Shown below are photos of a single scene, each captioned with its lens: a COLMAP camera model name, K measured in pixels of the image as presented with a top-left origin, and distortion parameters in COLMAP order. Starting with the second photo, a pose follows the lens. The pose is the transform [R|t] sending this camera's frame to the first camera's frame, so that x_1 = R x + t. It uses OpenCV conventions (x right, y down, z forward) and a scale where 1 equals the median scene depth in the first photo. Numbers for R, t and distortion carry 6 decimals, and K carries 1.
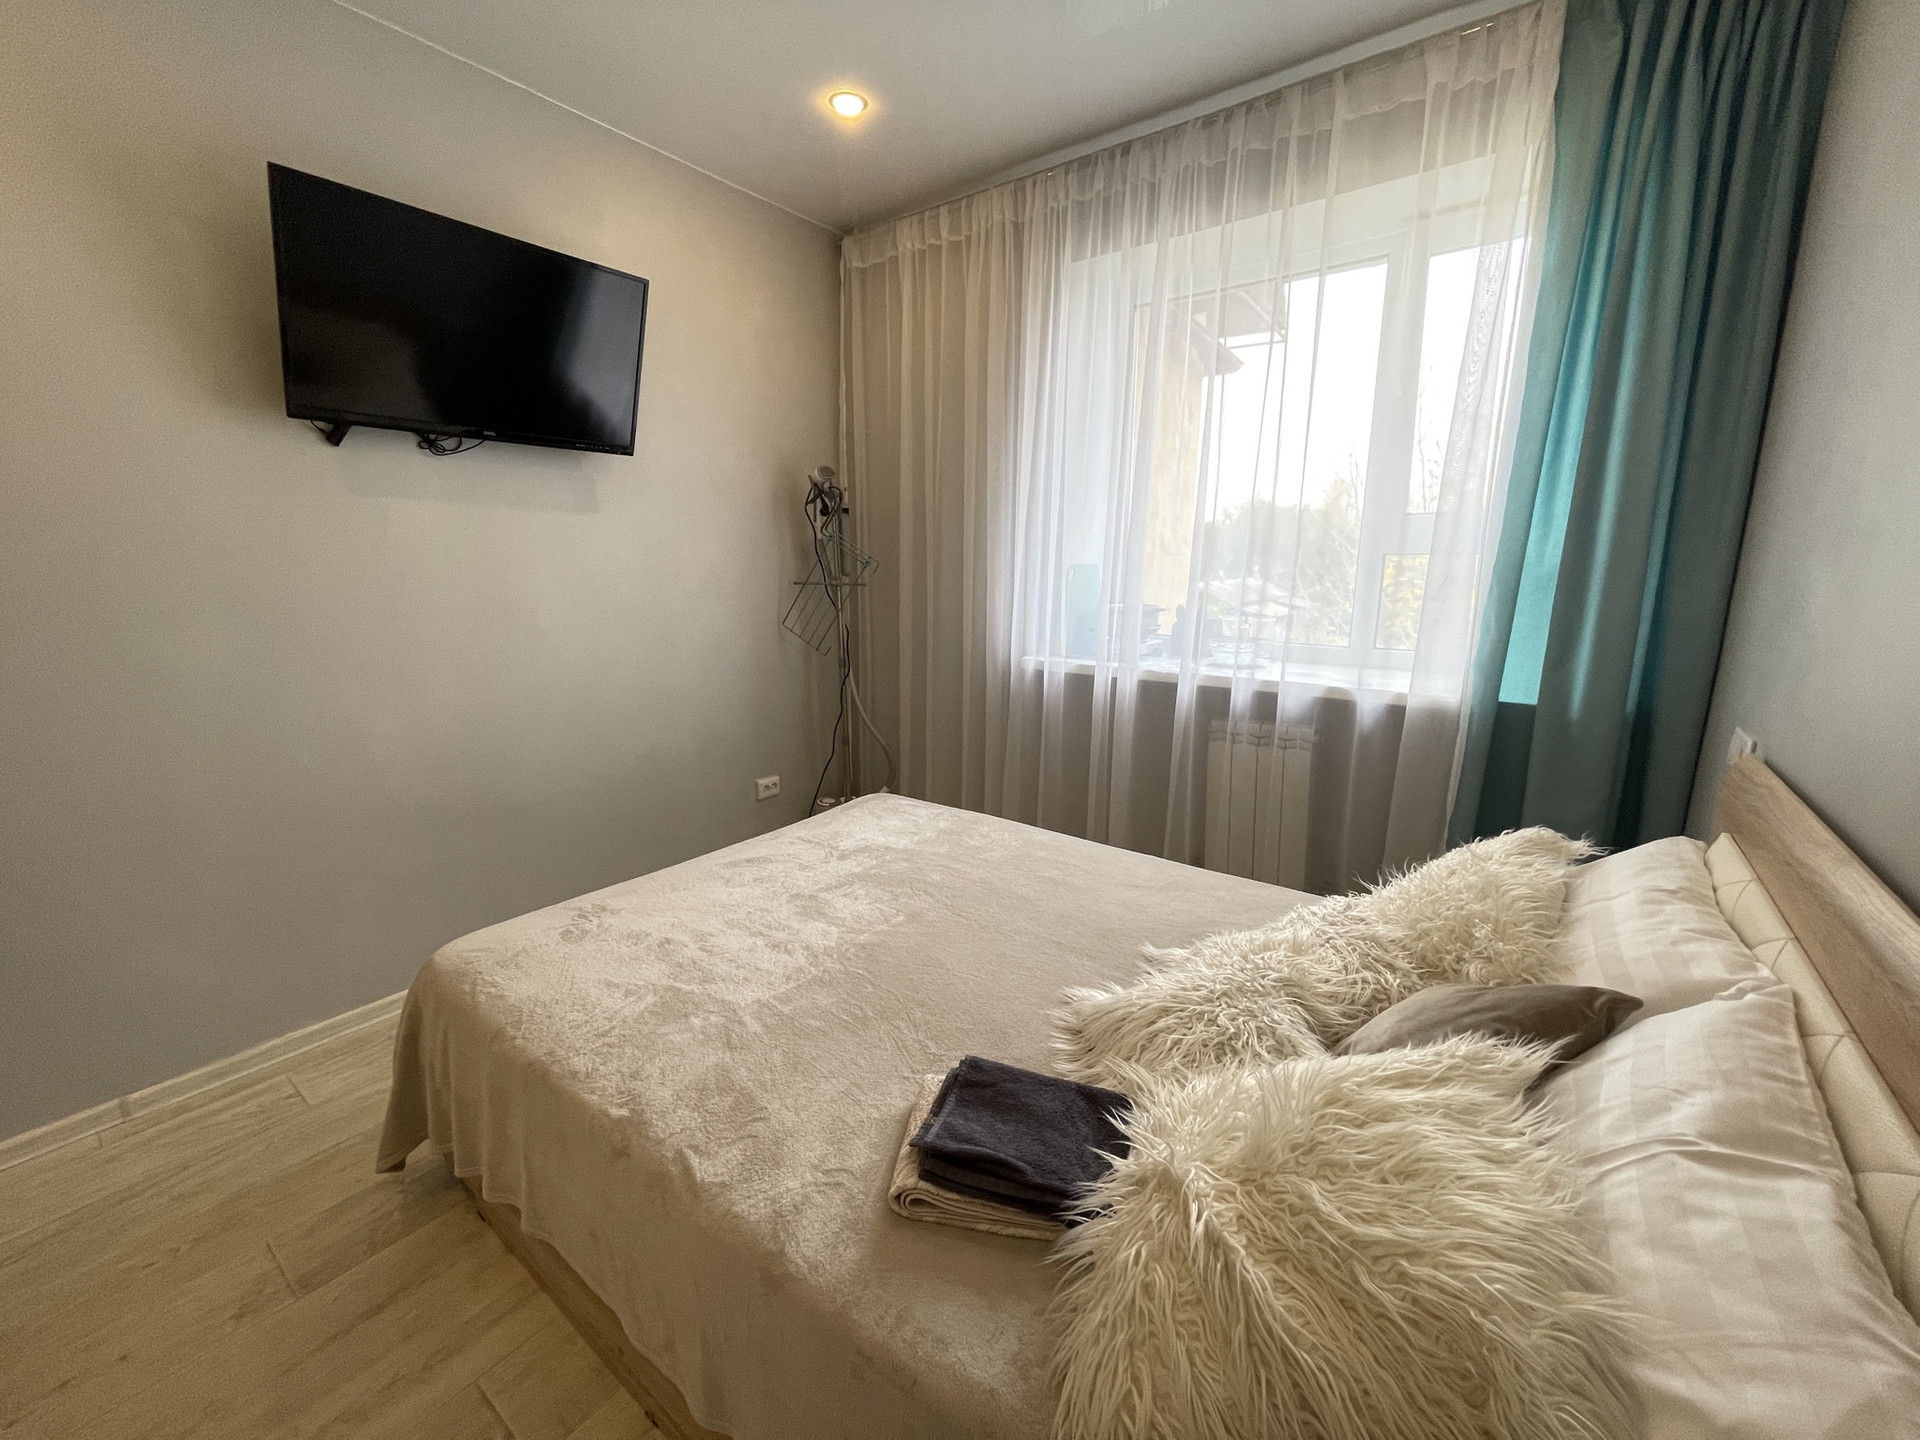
lens RADIAL K [[789.8, 0, 952.1], [0, 789.8, 715.7], [0, 0, 1]] dist [-0.008234, 0.003837]
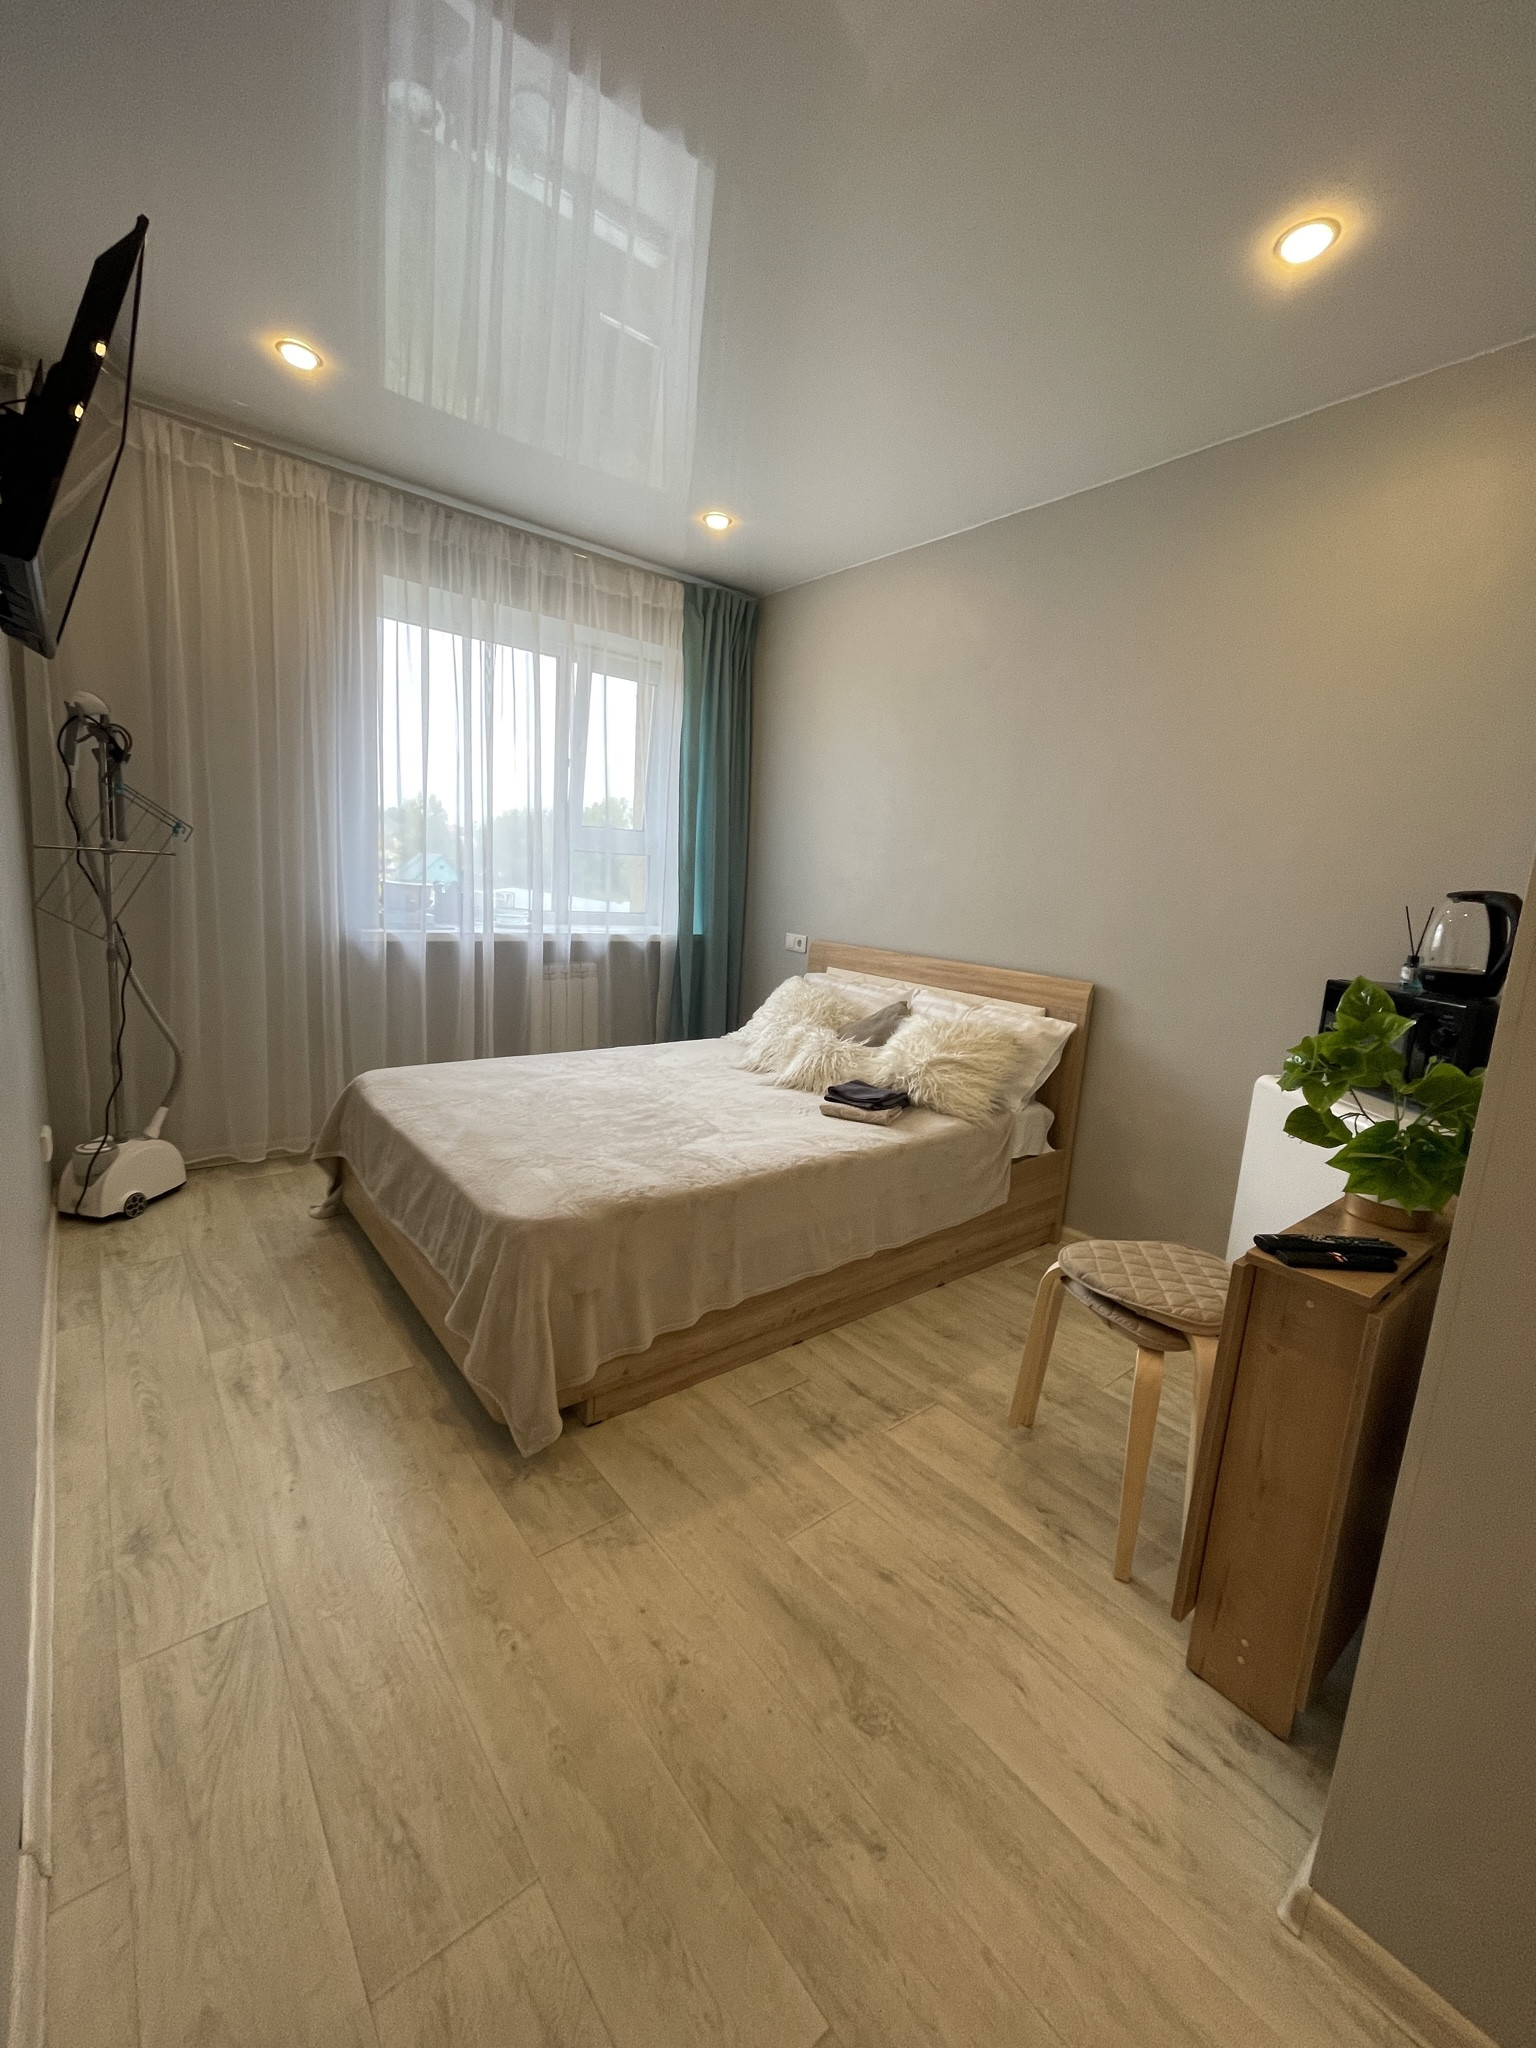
lens RADIAL K [[842.5, 0, 754.2], [0, 842.5, 1023.9], [0, 0, 1]] dist [-0.008234, 0.003837]
pose [[0.227978, -0.183590, 0.956201, -1.133406], [0.093302, 0.981663, 0.166233, -0.114134], [-0.969186, 0.051317, 0.240927, 0.276744]]
